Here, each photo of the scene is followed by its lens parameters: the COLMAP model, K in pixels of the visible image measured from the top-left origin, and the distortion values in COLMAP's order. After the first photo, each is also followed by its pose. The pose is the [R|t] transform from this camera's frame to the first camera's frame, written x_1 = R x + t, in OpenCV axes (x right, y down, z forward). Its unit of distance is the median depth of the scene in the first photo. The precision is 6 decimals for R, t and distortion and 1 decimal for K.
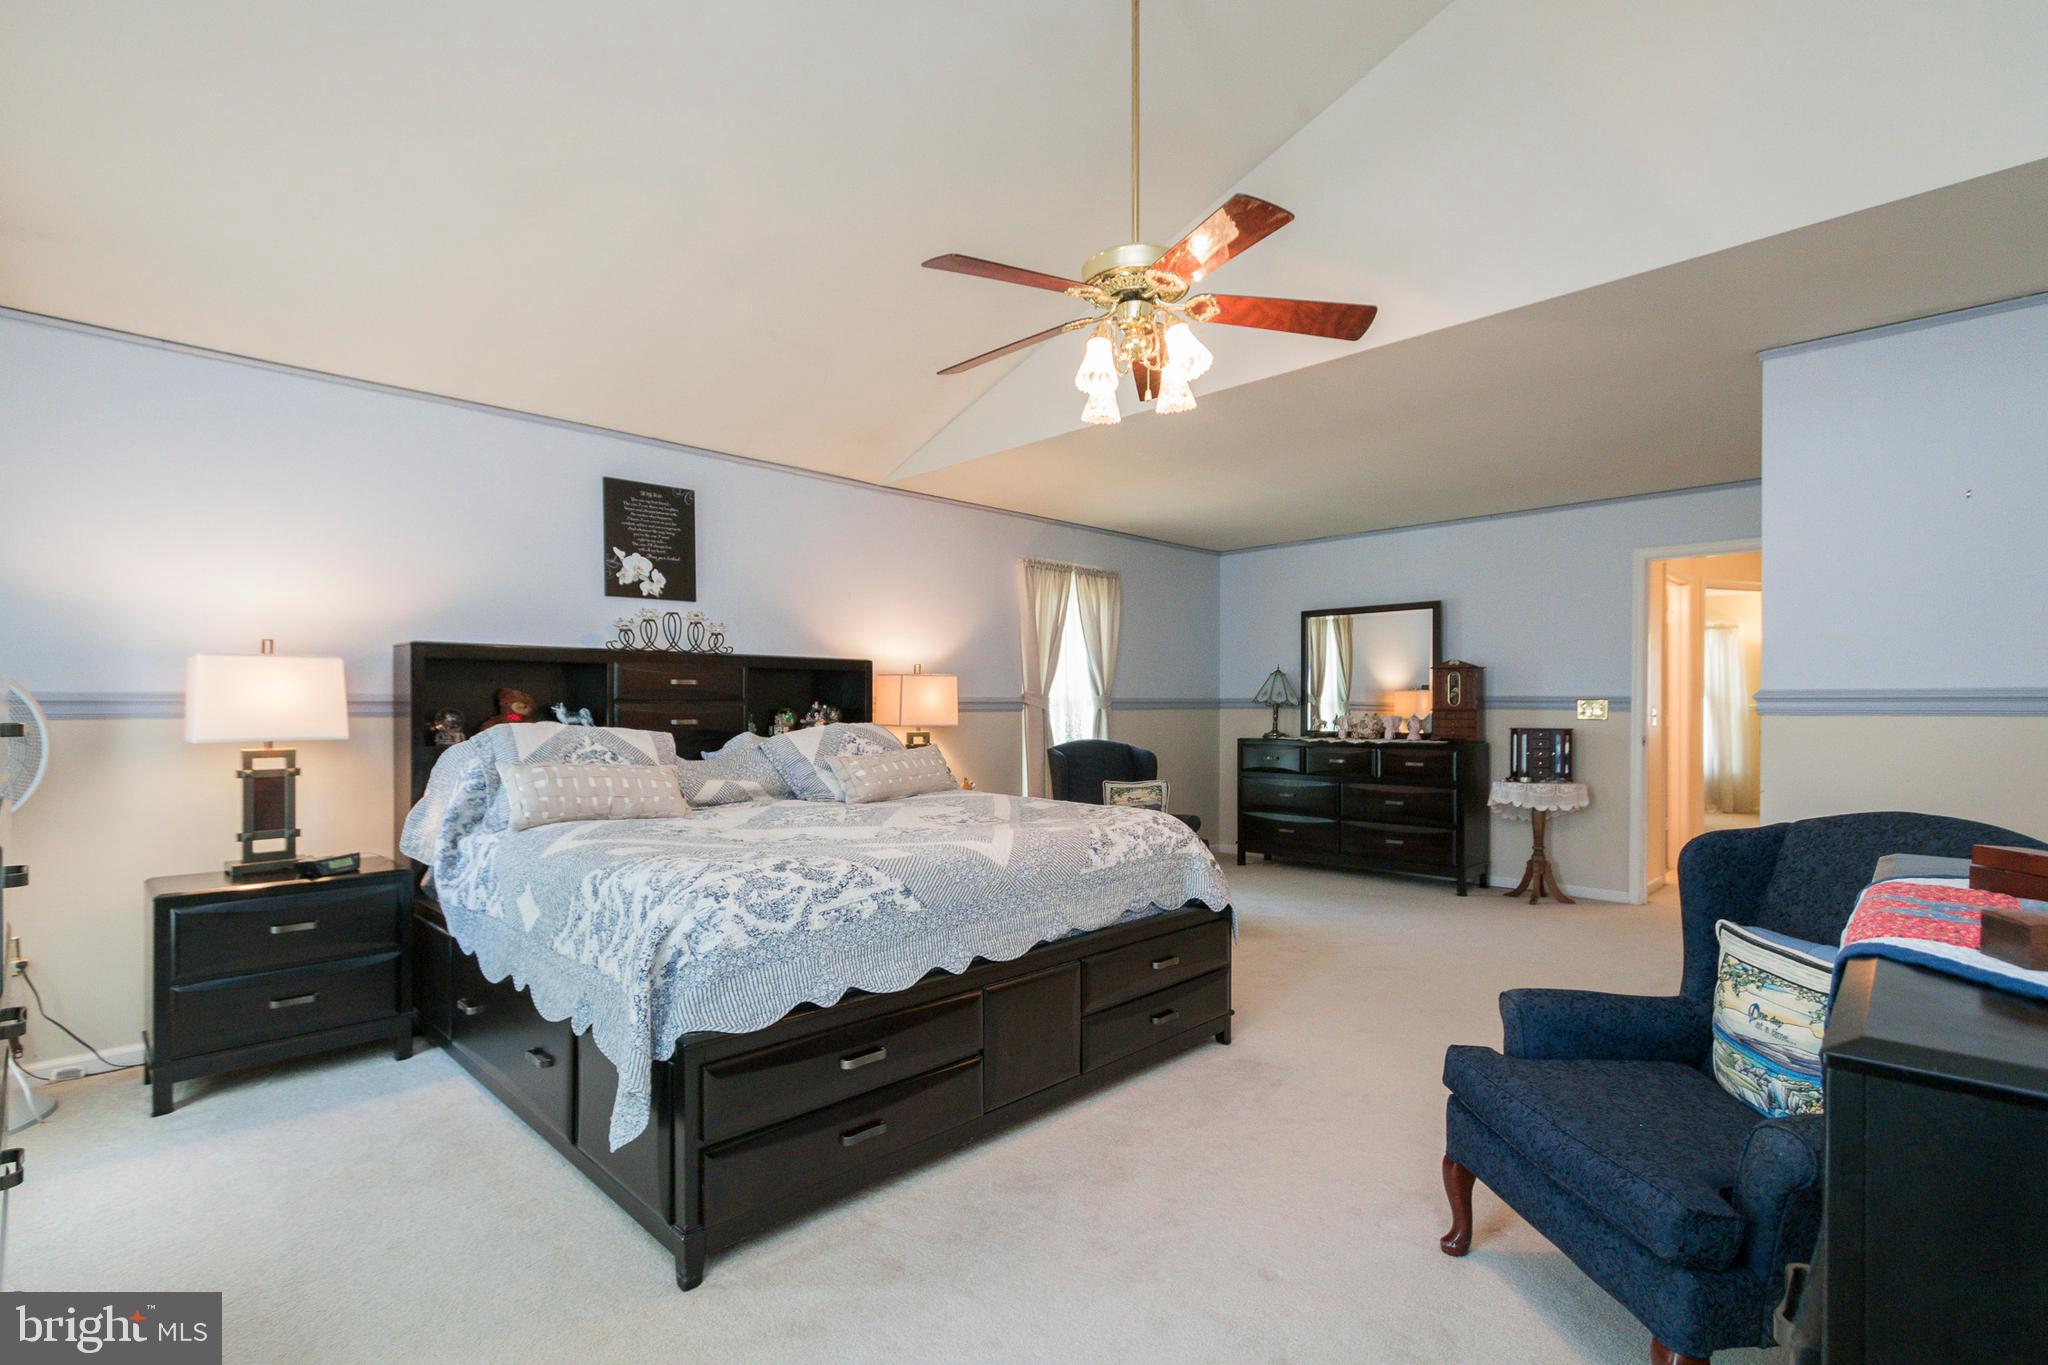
lens RADIAL K [[953.3, 0, 1026.4], [0, 953.3, 698.1], [0, 0, 1]] dist [0.005467, -0.000099]
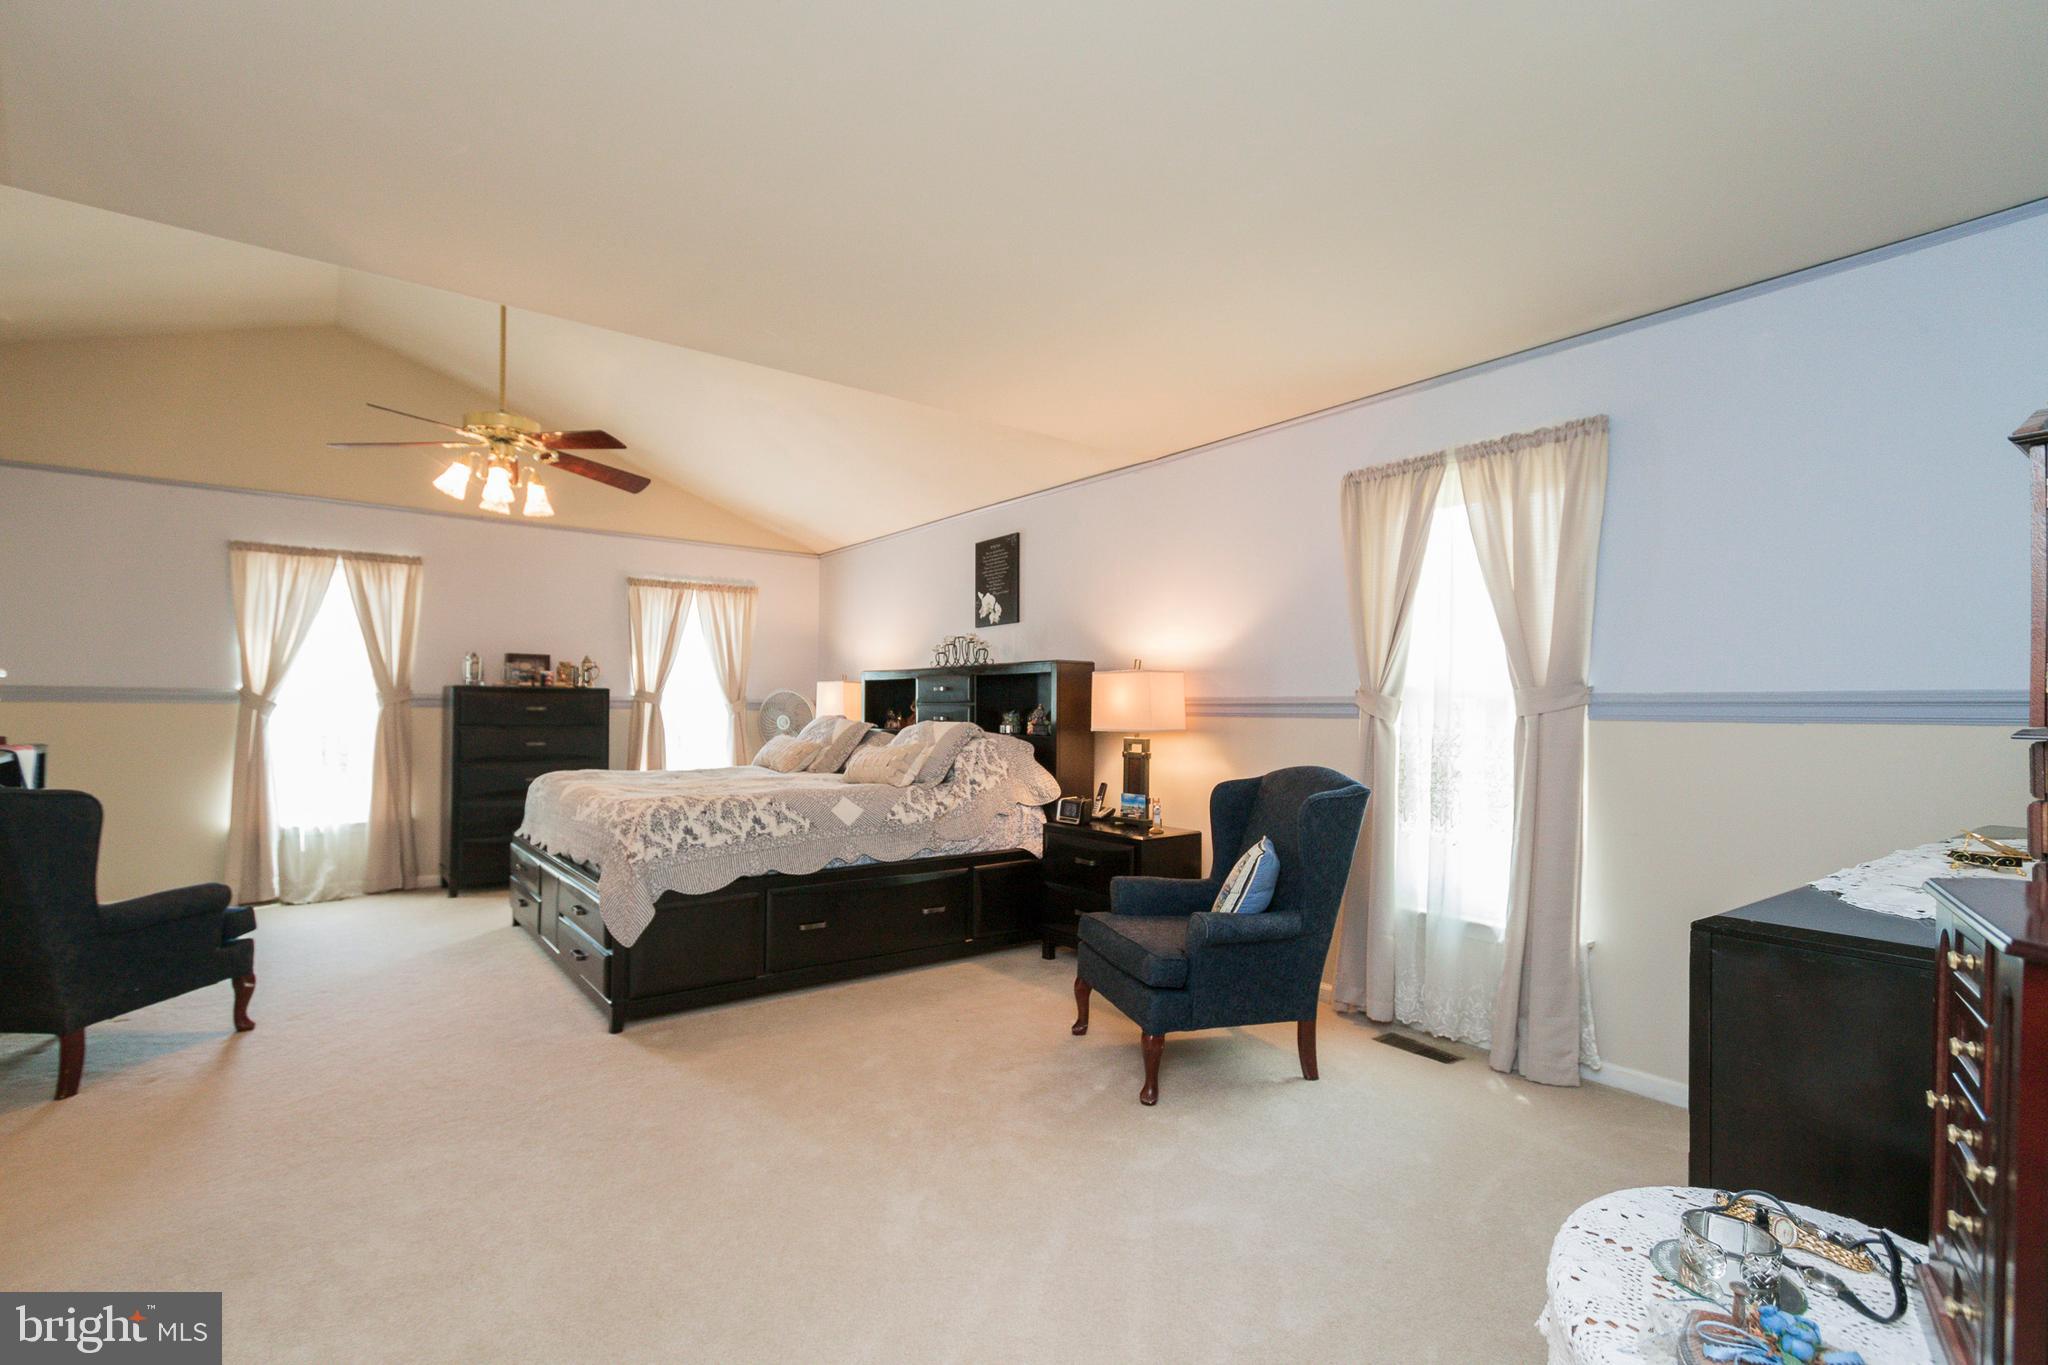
lens RADIAL K [[953.3, 0, 1030.4], [0, 953.3, 690.8], [0, 0, 1]] dist [0.005467, -0.000099]
pose [[-0.129821, -0.023763, -0.991253, 0.876301], [-0.004819, 0.999716, -0.023334, 0.014329], [0.991526, 0.001748, -0.129899, 1.206163]]
